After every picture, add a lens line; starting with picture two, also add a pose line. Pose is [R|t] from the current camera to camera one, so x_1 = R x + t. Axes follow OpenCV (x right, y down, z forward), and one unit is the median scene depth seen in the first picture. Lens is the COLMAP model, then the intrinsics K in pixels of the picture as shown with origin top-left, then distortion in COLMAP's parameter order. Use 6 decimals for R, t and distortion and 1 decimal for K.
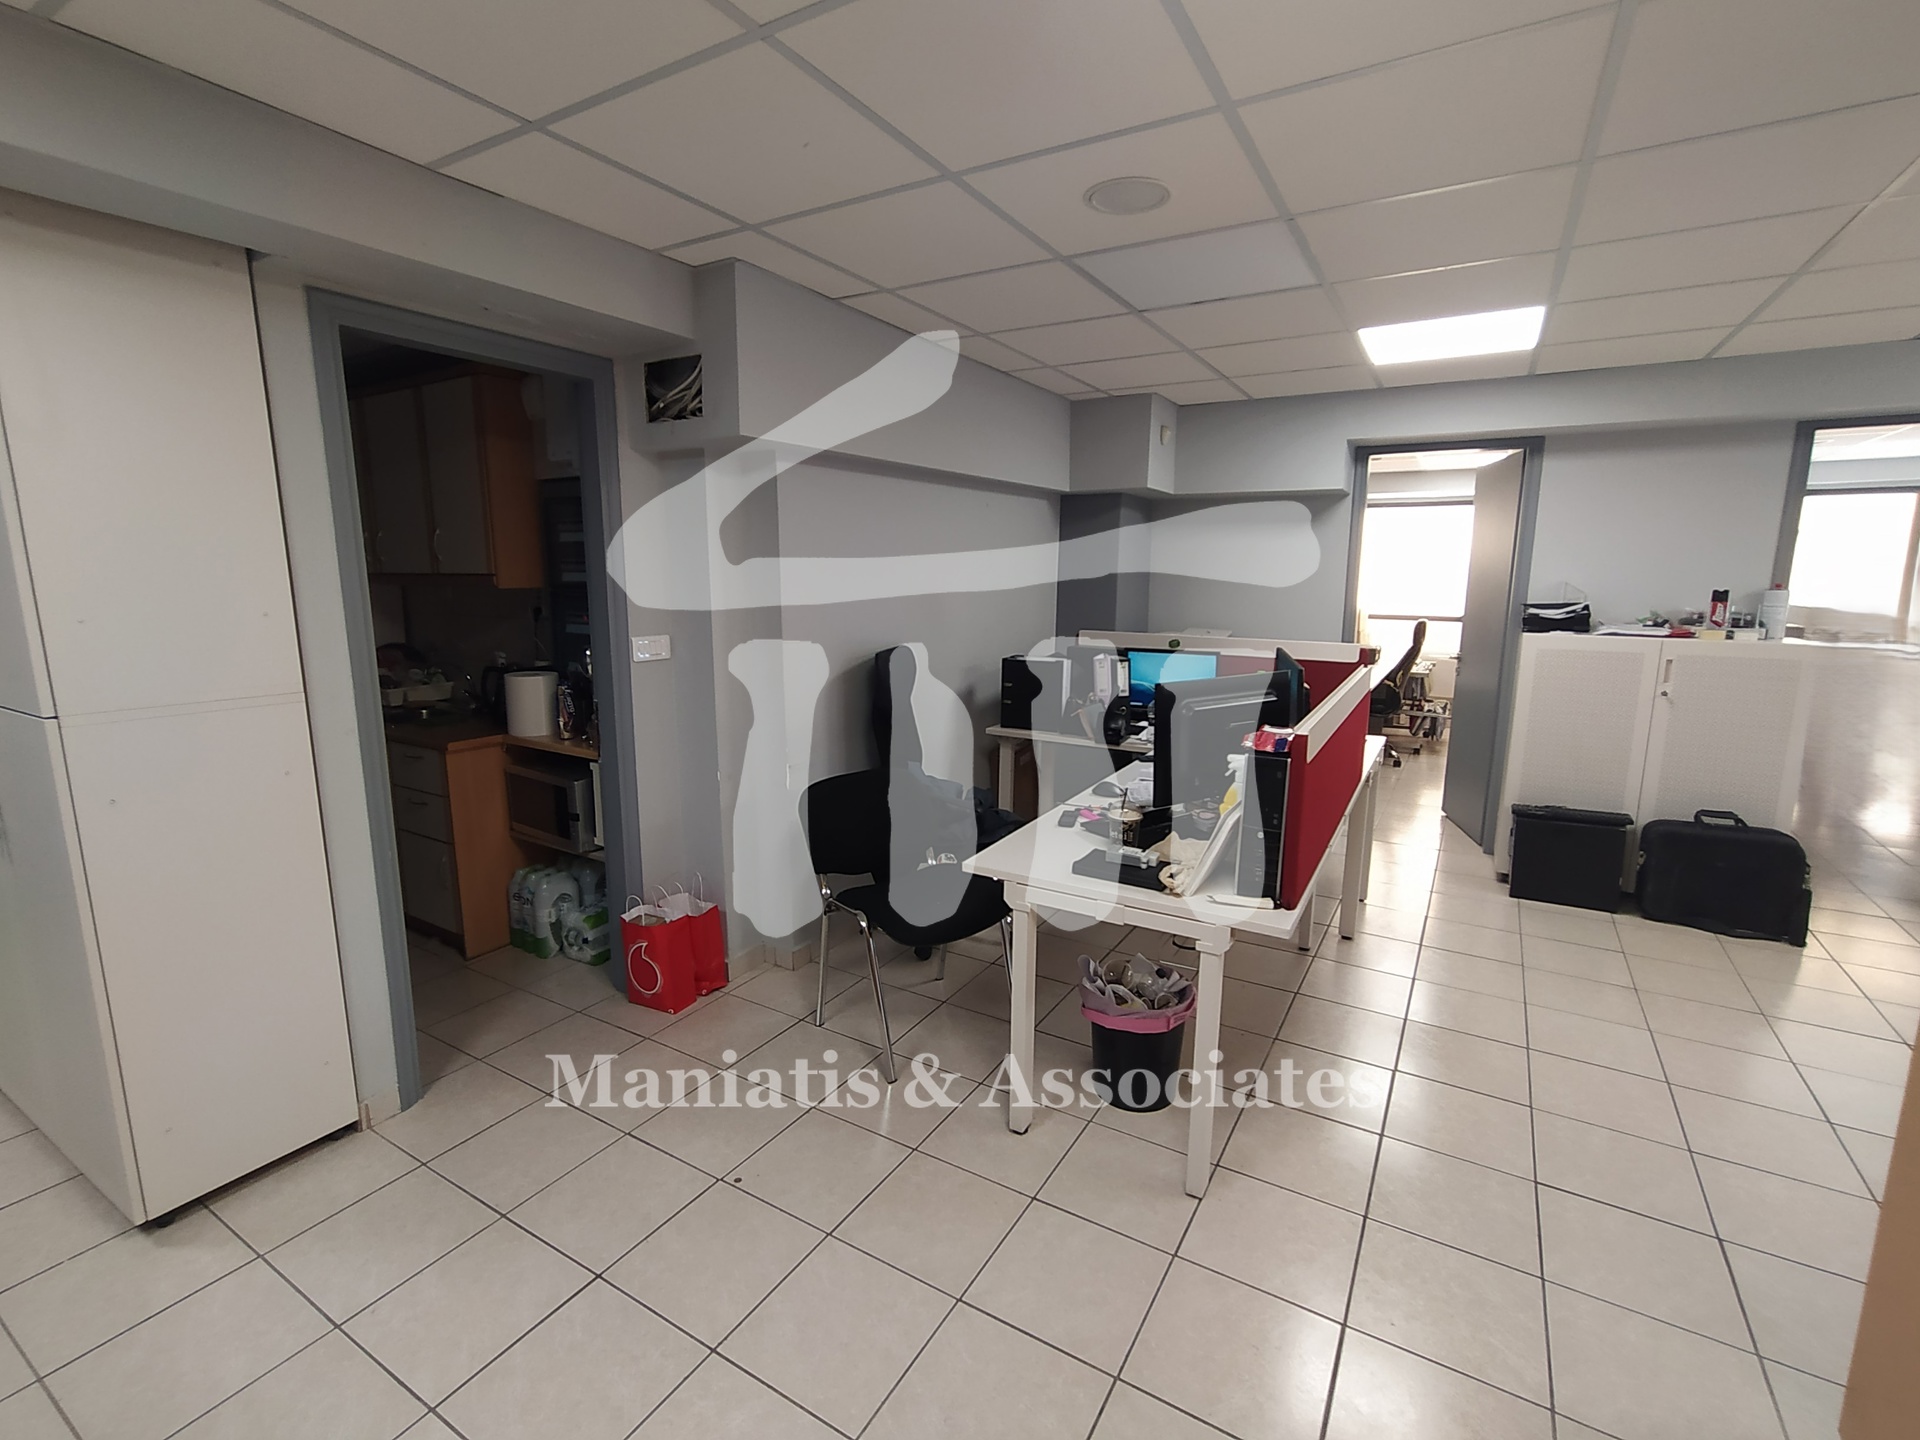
lens RADIAL K [[866.8, 0, 954.2], [0, 866.8, 722.3], [0, 0, 1]] dist [-0.001033, 0.000985]
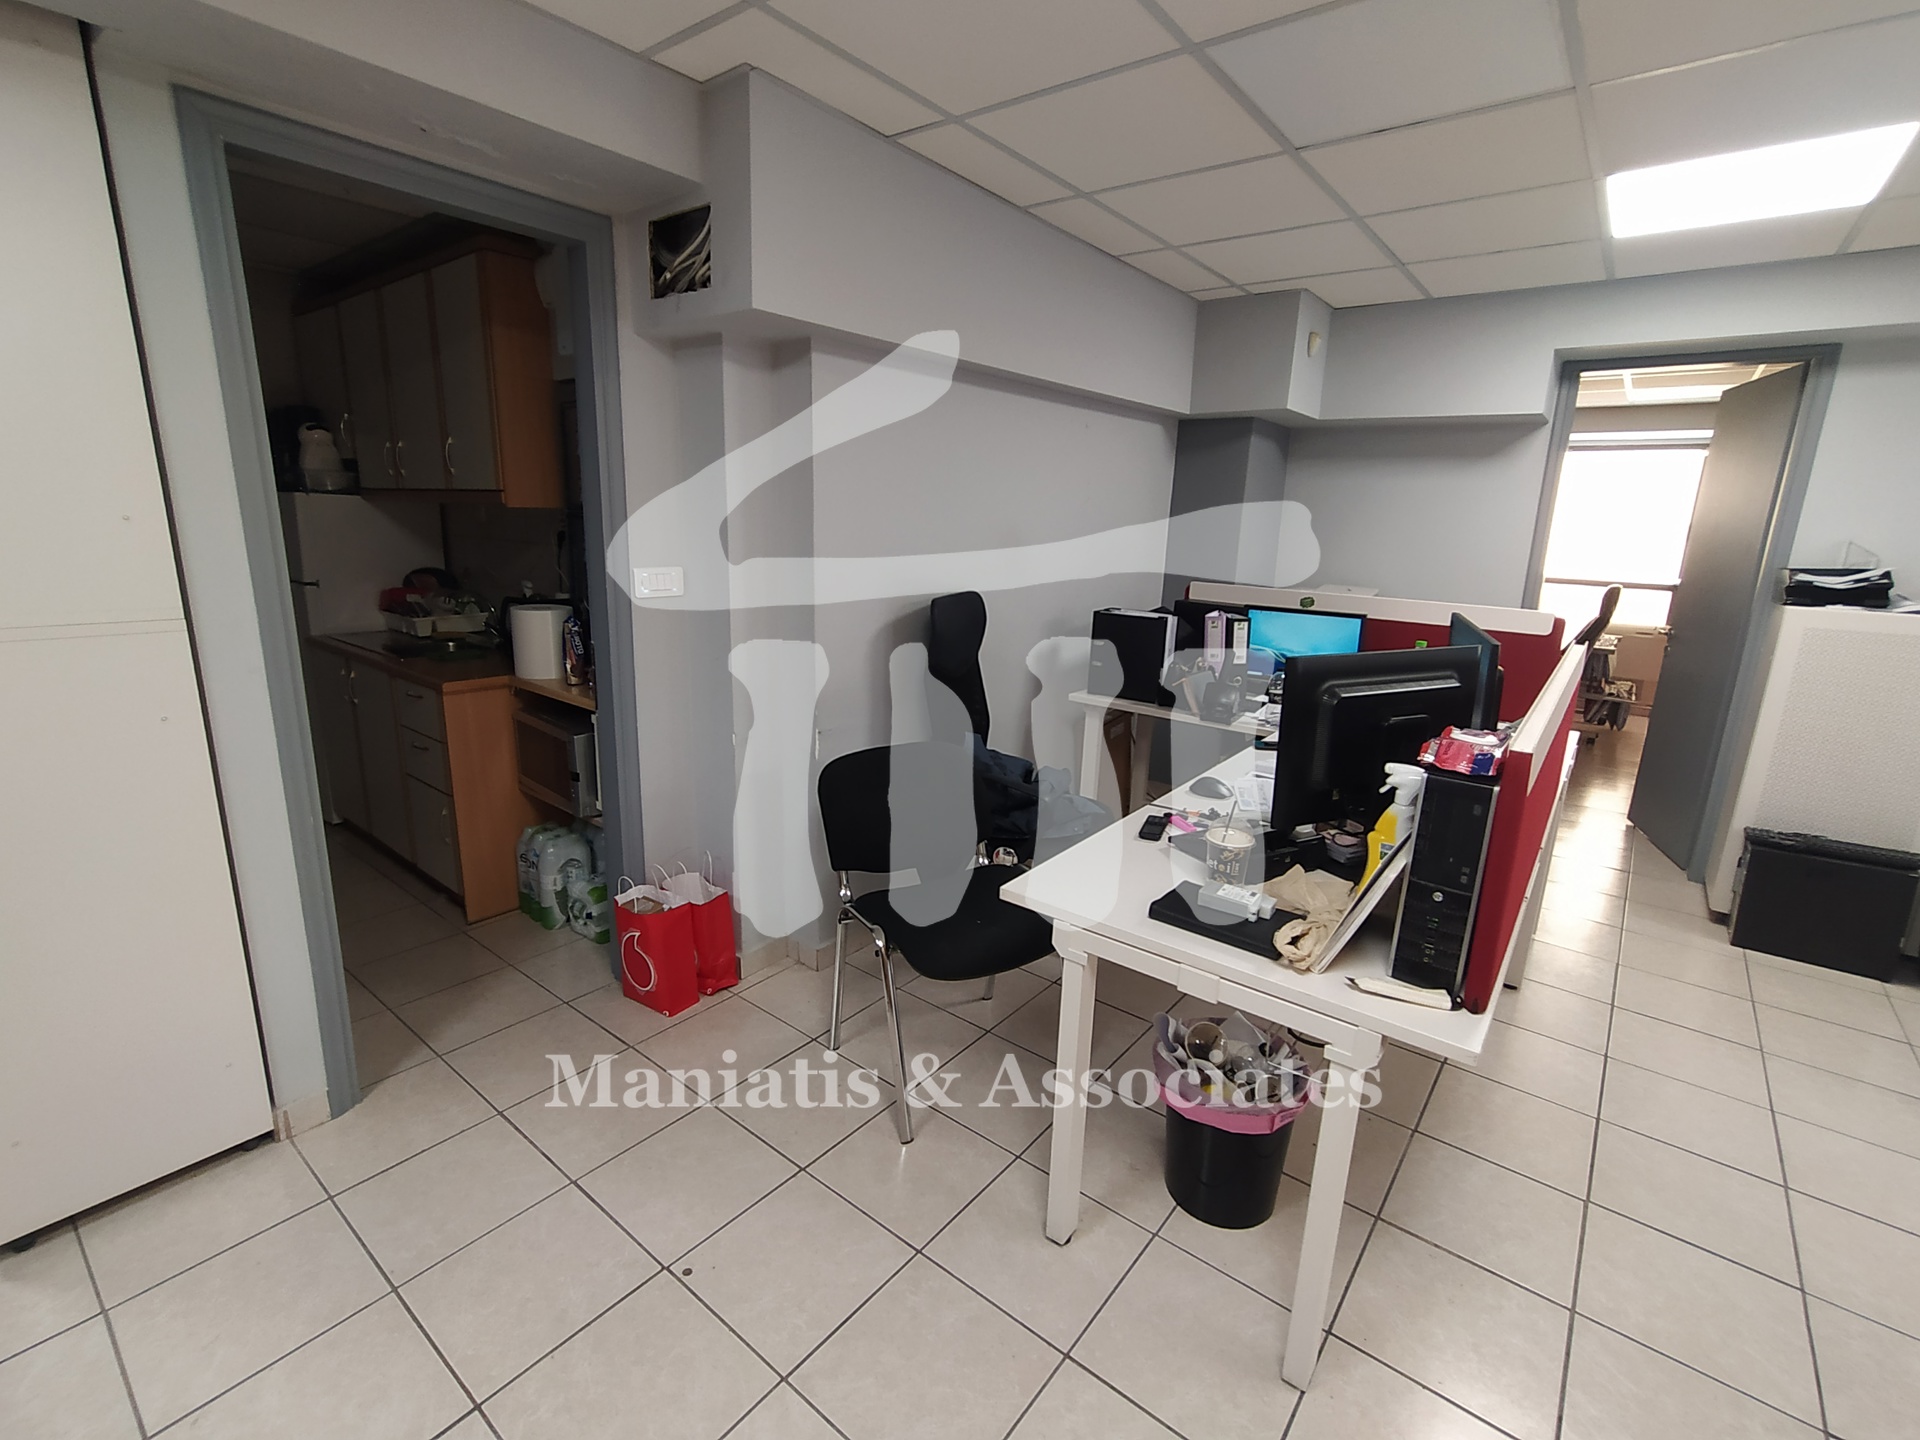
lens RADIAL K [[869.0, 0, 960.5], [0, 869.0, 718.8], [0, 0, 1]] dist [-0.003603, 0.002929]
pose [[0.992064, 0.055090, -0.113026, 0.035283], [-0.048808, 0.997145, 0.057623, -0.015353], [0.115877, -0.051649, 0.991920, 0.182804]]
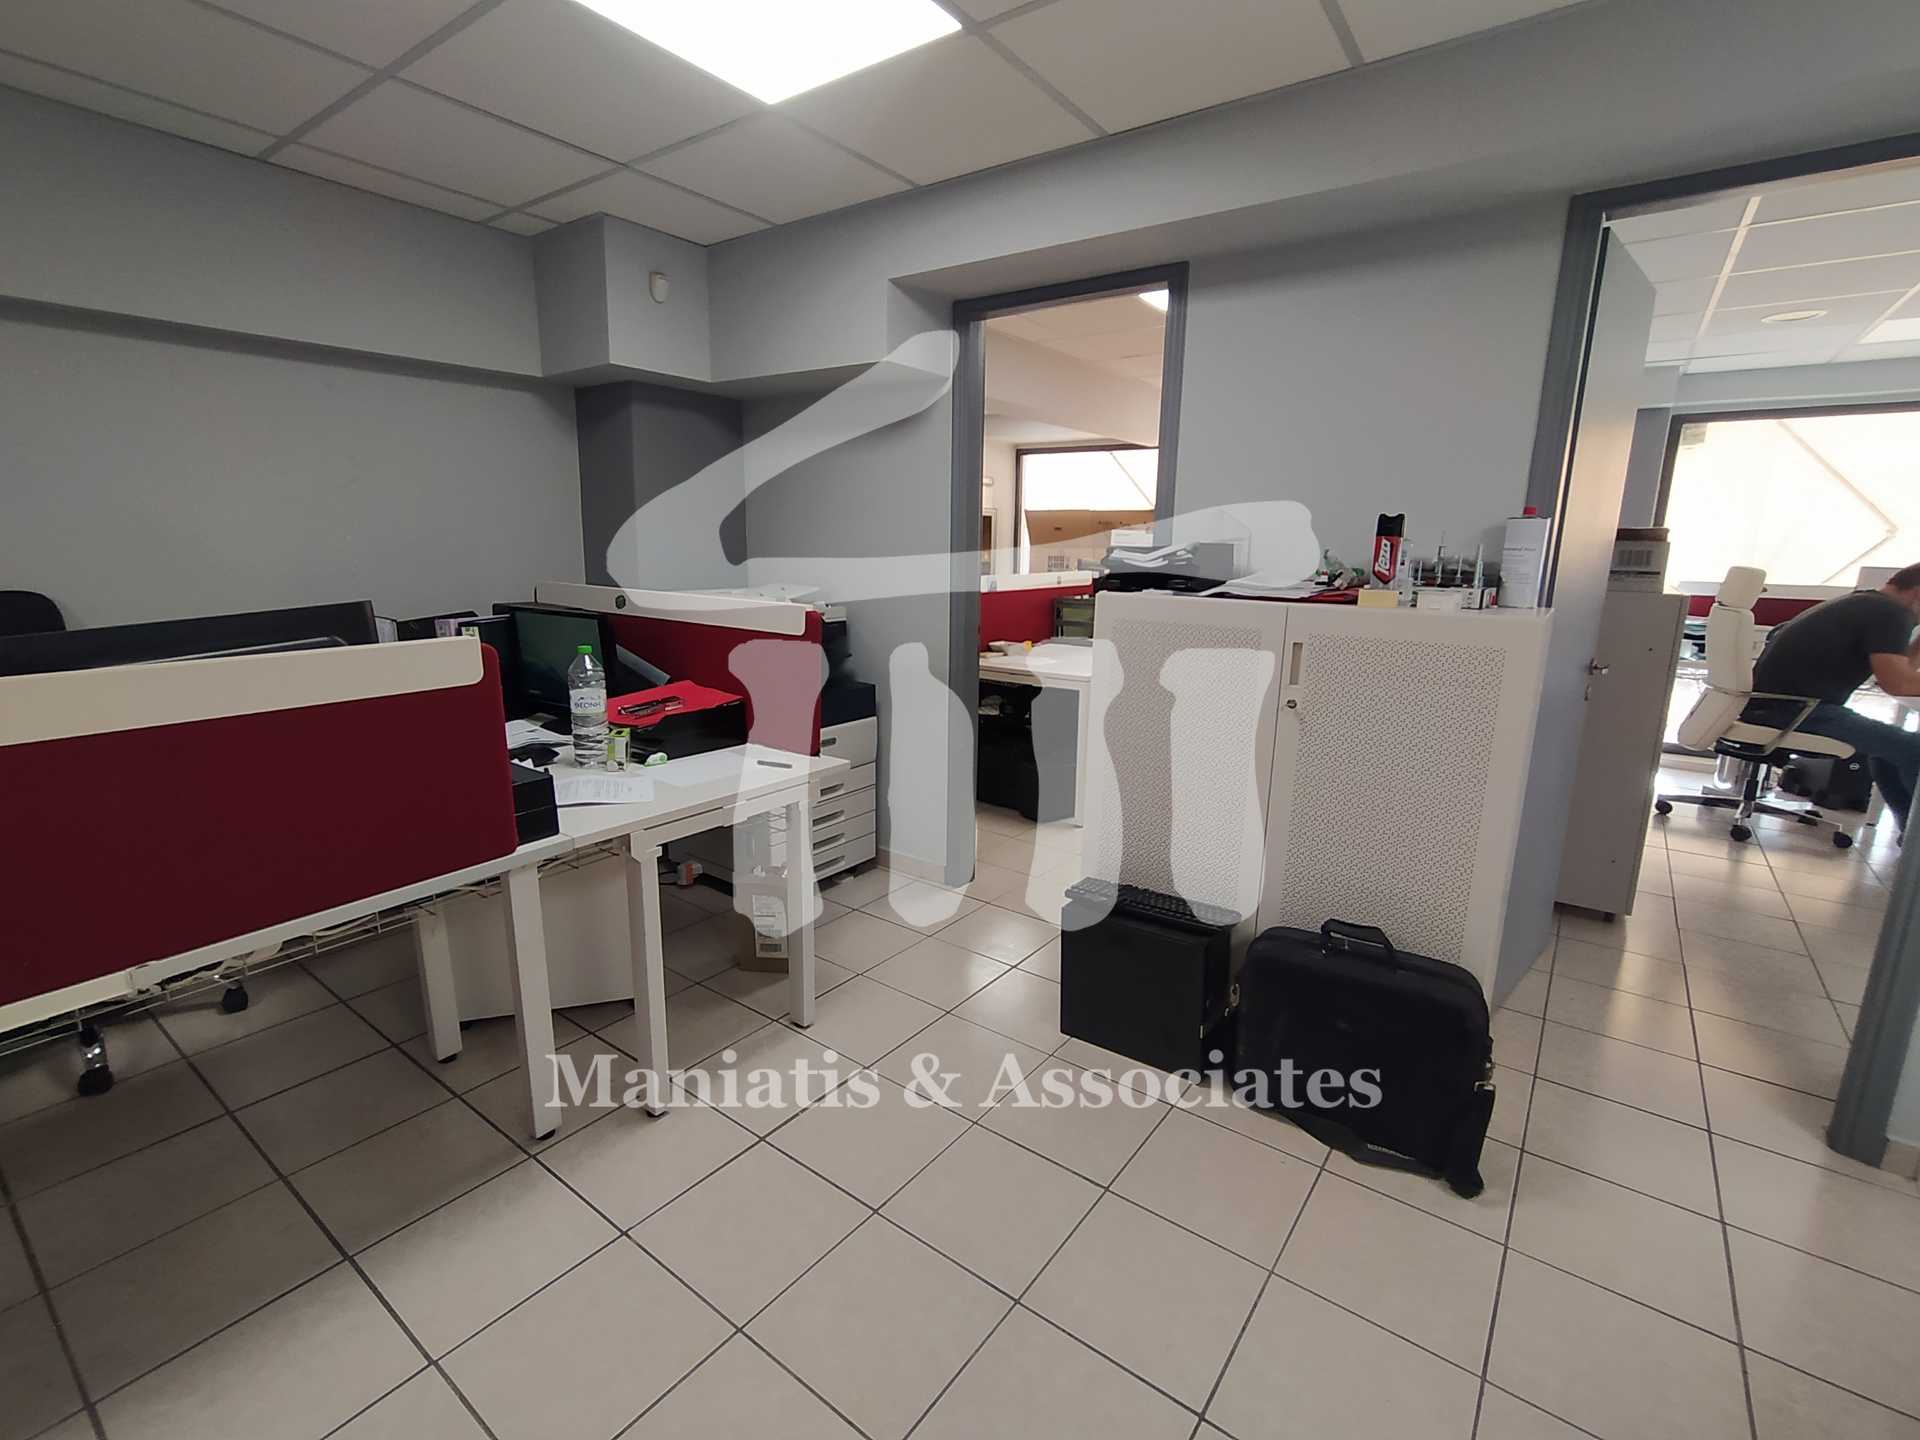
lens RADIAL K [[869.0, 0, 970.9], [0, 869.0, 733.1], [0, 0, 1]] dist [-0.003603, 0.002929]
pose [[0.995738, 0.032076, -0.086472, 0.725671], [-0.029334, 0.999032, 0.032790, -0.028602], [0.087440, -0.030114, 0.995714, 0.466796]]
